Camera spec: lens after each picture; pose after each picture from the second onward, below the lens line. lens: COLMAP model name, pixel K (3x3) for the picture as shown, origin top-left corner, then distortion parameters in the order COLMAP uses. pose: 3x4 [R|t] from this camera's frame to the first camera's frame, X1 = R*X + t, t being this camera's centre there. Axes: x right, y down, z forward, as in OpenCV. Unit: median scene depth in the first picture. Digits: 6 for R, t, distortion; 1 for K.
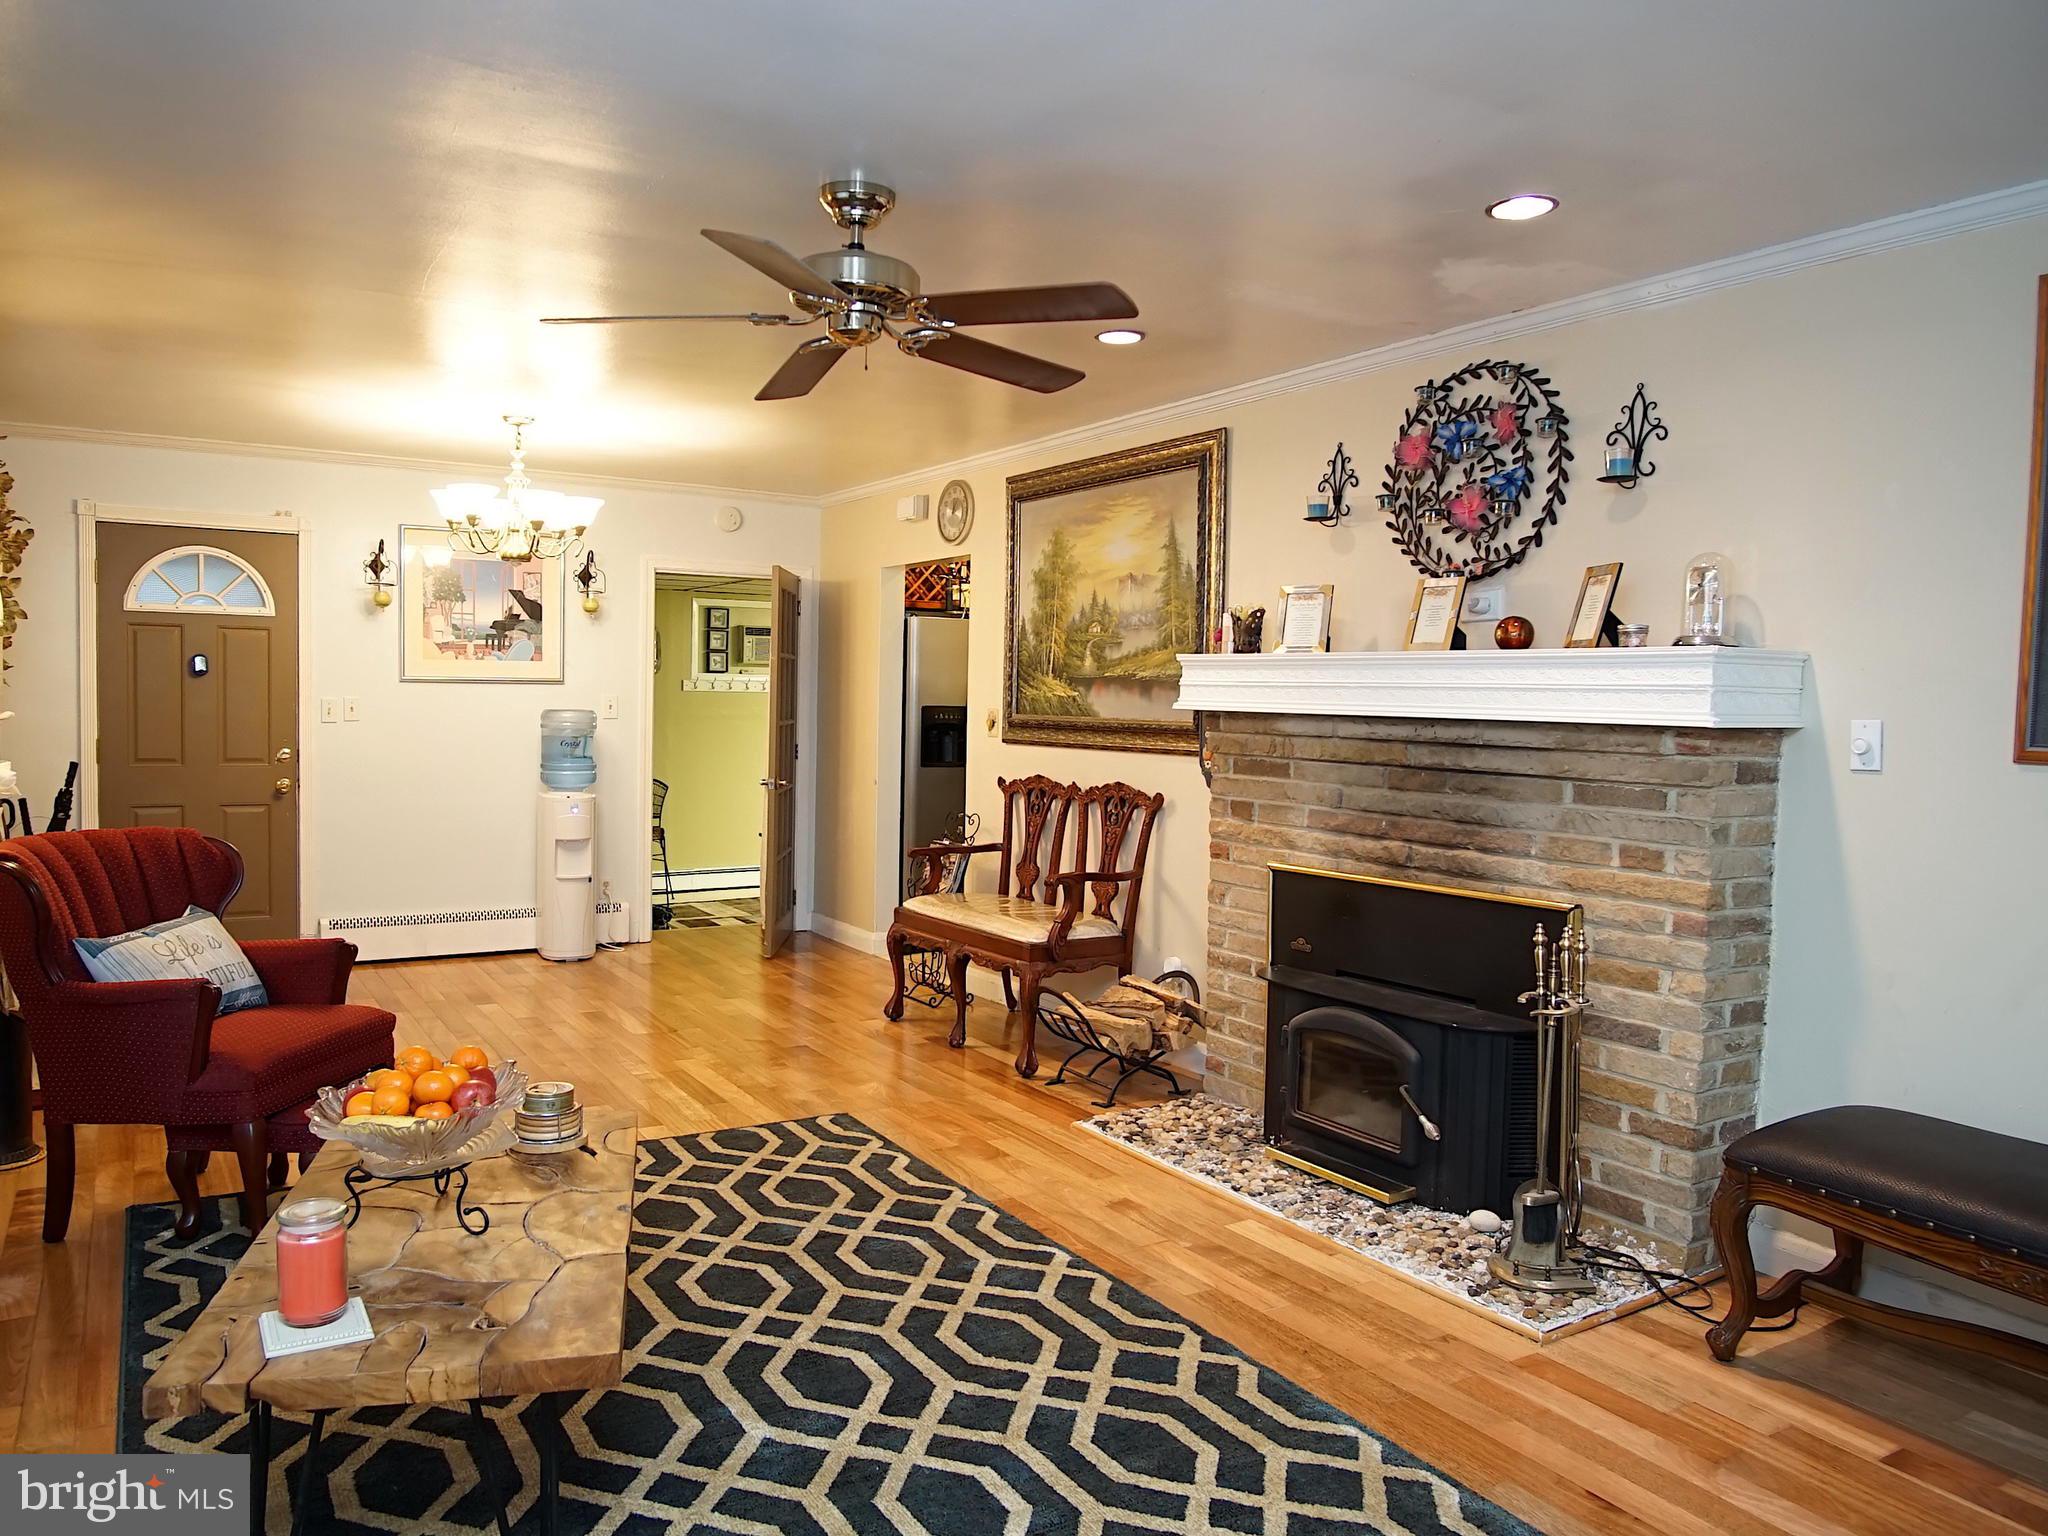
lens RADIAL K [[1464.1, 0, 1014.2], [0, 1464.1, 766.7], [0, 0, 1]] dist [-0.013811, 0.001203]
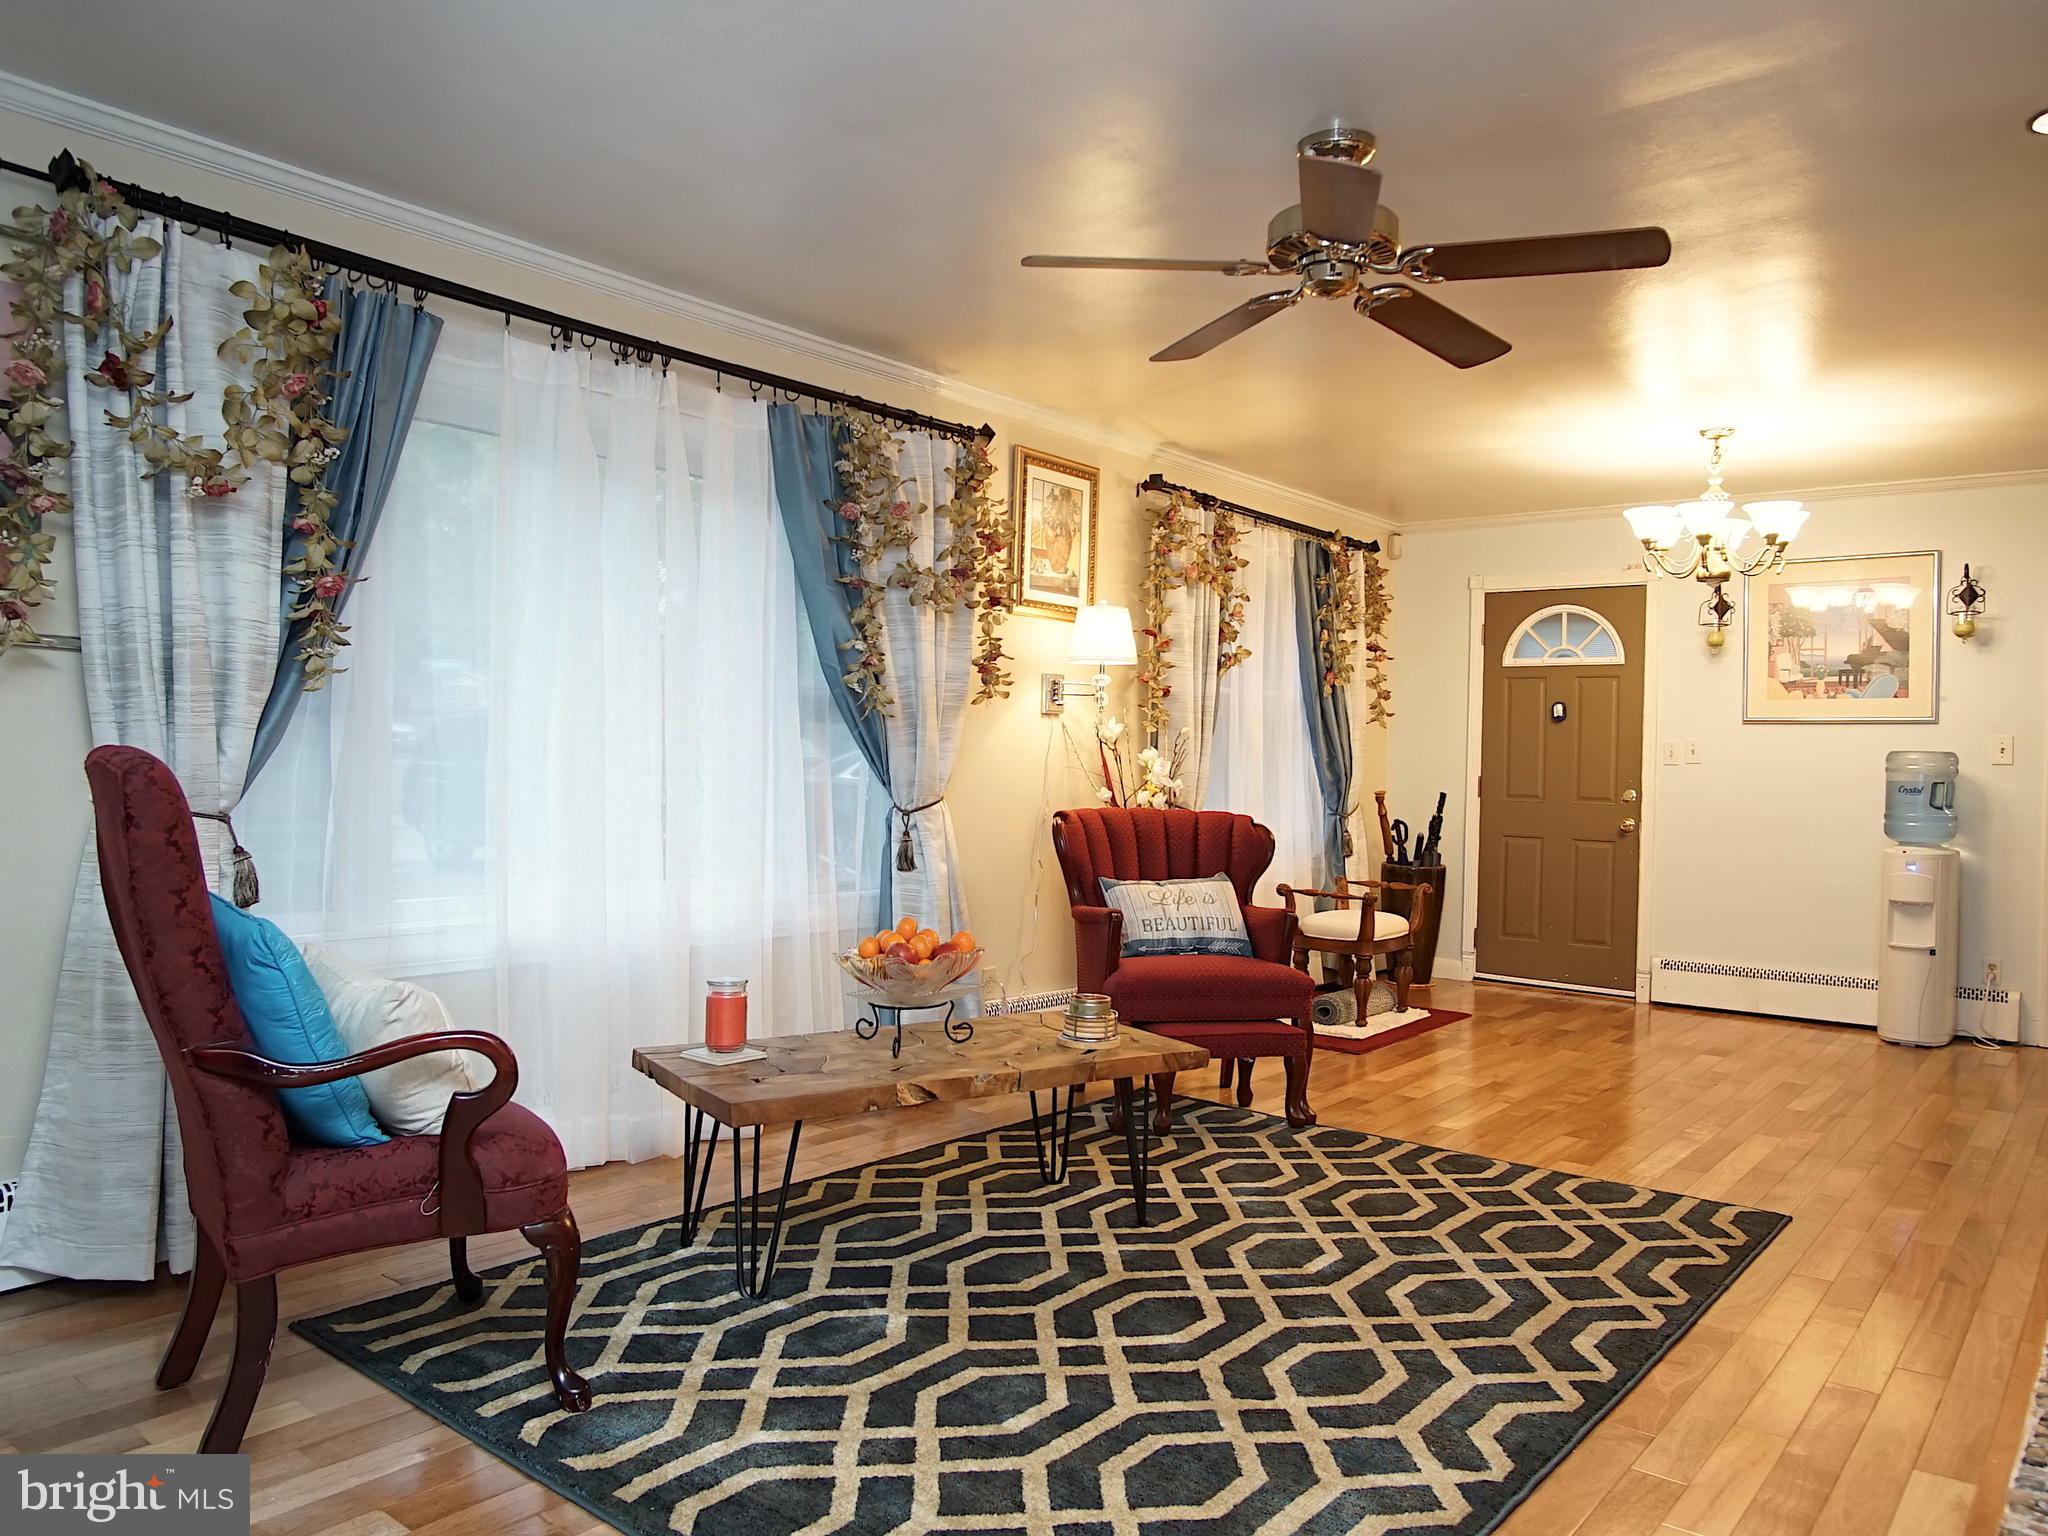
lens RADIAL K [[1464.1, 0, 1013.5], [0, 1464.1, 766.1], [0, 0, 1]] dist [-0.013811, 0.001203]
pose [[0.340157, -0.007833, -0.940336, 0.340881], [-0.063197, 0.997514, -0.031170, 0.031935], [0.938243, 0.070029, 0.338817, 0.228578]]
